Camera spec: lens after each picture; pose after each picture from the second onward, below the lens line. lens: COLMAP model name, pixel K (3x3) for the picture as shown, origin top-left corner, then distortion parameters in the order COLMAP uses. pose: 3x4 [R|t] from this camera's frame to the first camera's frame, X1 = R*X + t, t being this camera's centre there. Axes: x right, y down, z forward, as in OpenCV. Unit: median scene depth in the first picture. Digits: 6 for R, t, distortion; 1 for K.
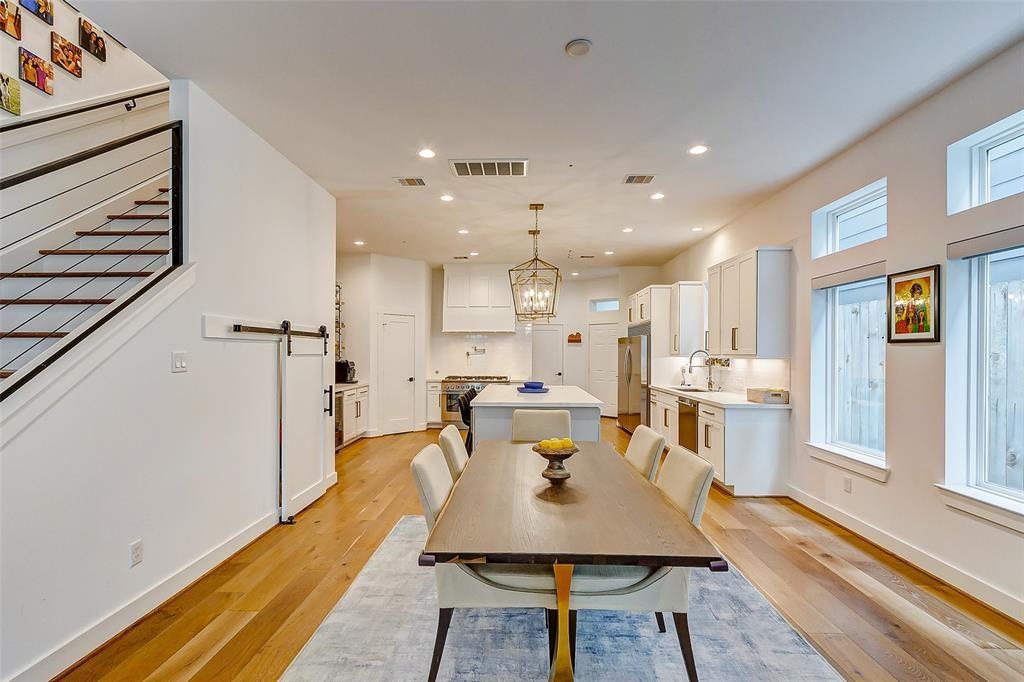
lens RADIAL K [[473.3, 0, 505.9], [0, 473.3, 352.9], [0, 0, 1]] dist [0.001970, -0.000065]
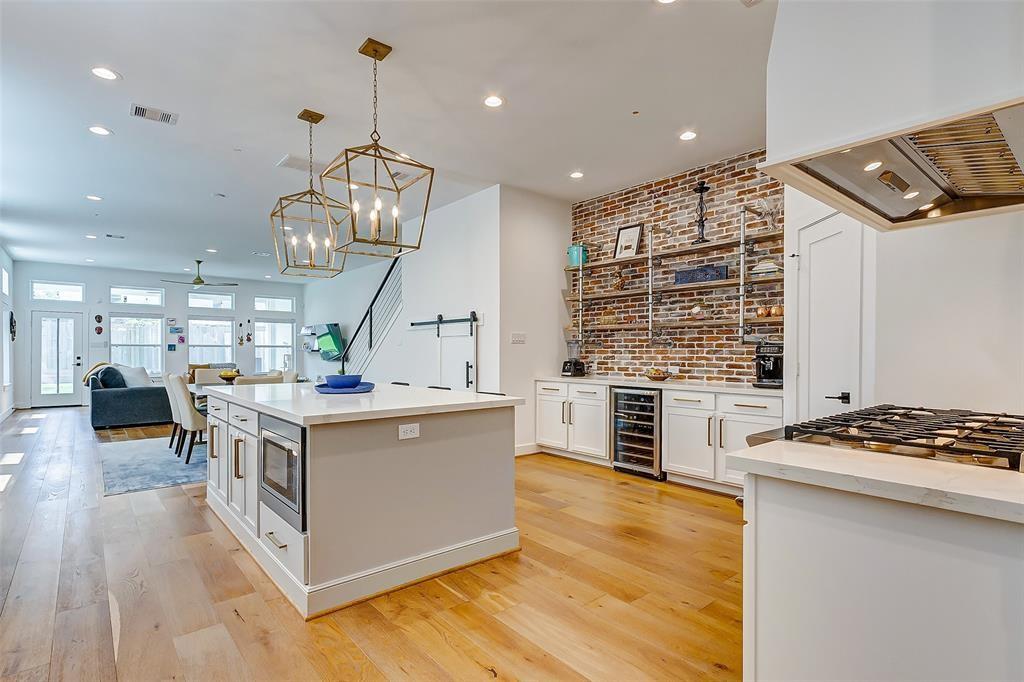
lens RADIAL K [[511.0, 0, 510.9], [0, 511.0, 356.0], [0, 0, 1]] dist [0.001383, 0.000132]
pose [[-0.744717, 0.002748, -0.667374, 0.365835], [-0.003971, 0.999956, 0.008548, 0.040033], [0.667368, 0.009016, -0.744673, 1.846416]]
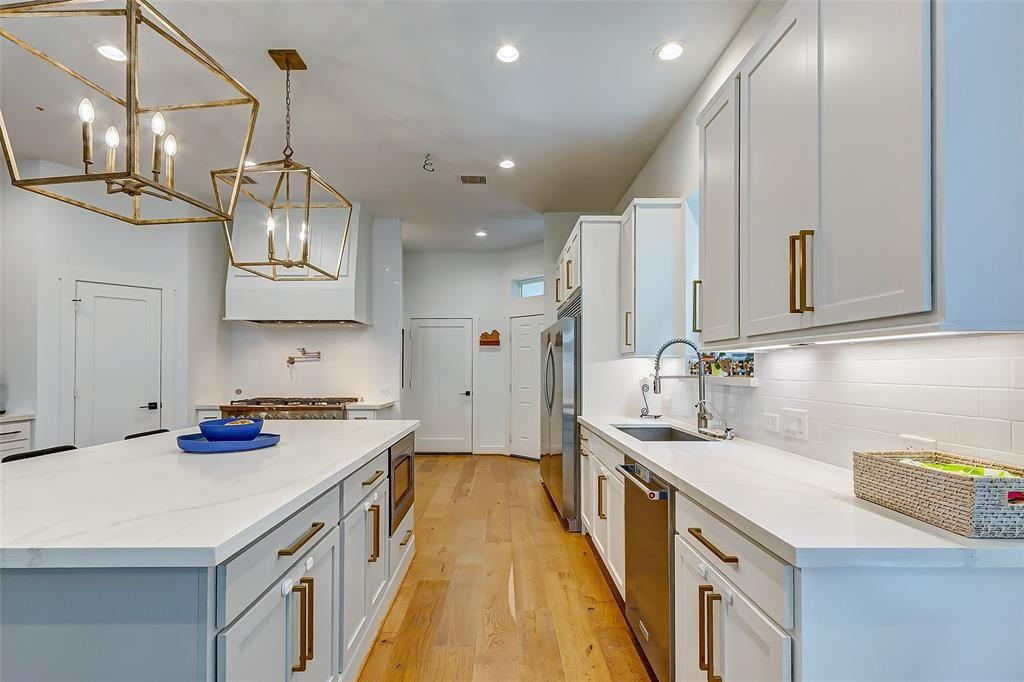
lens RADIAL K [[476.1, 0, 503.9], [0, 476.1, 366.6], [0, 0, 1]] dist [0.002410, 0.000151]
pose [[0.999200, -0.002833, 0.039900, 0.296212], [0.003136, 0.999967, -0.007529, 0.027691], [-0.039878, 0.007648, 0.999175, 0.726429]]
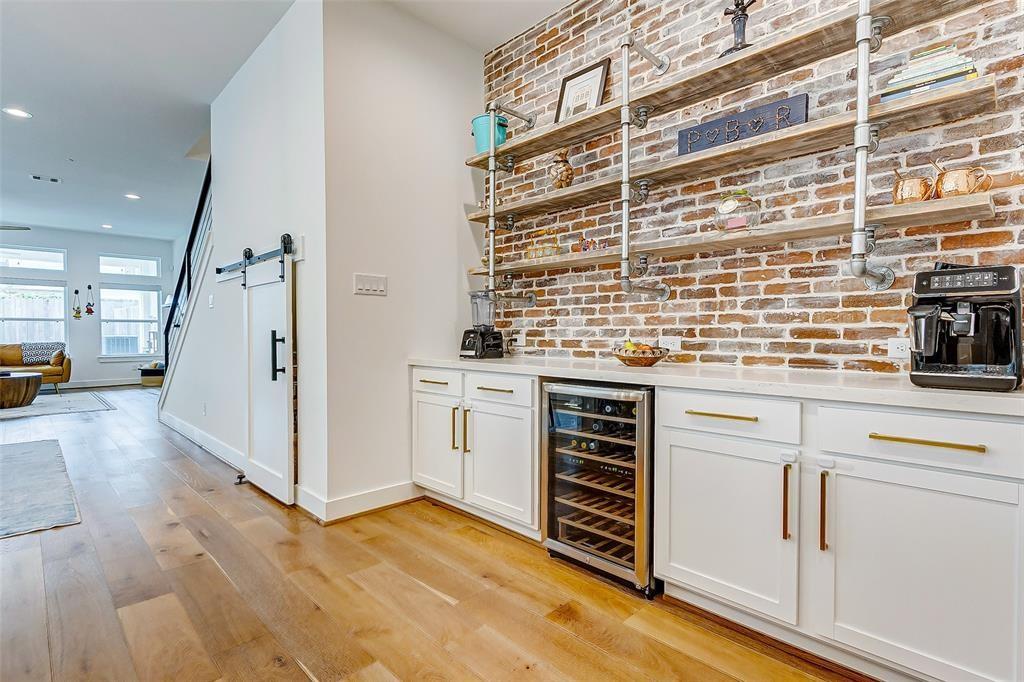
lens RADIAL K [[500.1, 0, 509.8], [0, 500.1, 344.8], [0, 0, 1]] dist [0.005332, 0.000827]
pose [[-0.696288, 0.011759, -0.717666, -0.104922], [-0.003447, 0.999799, 0.019726, 0.067705], [0.717754, 0.016208, -0.696108, 1.525667]]
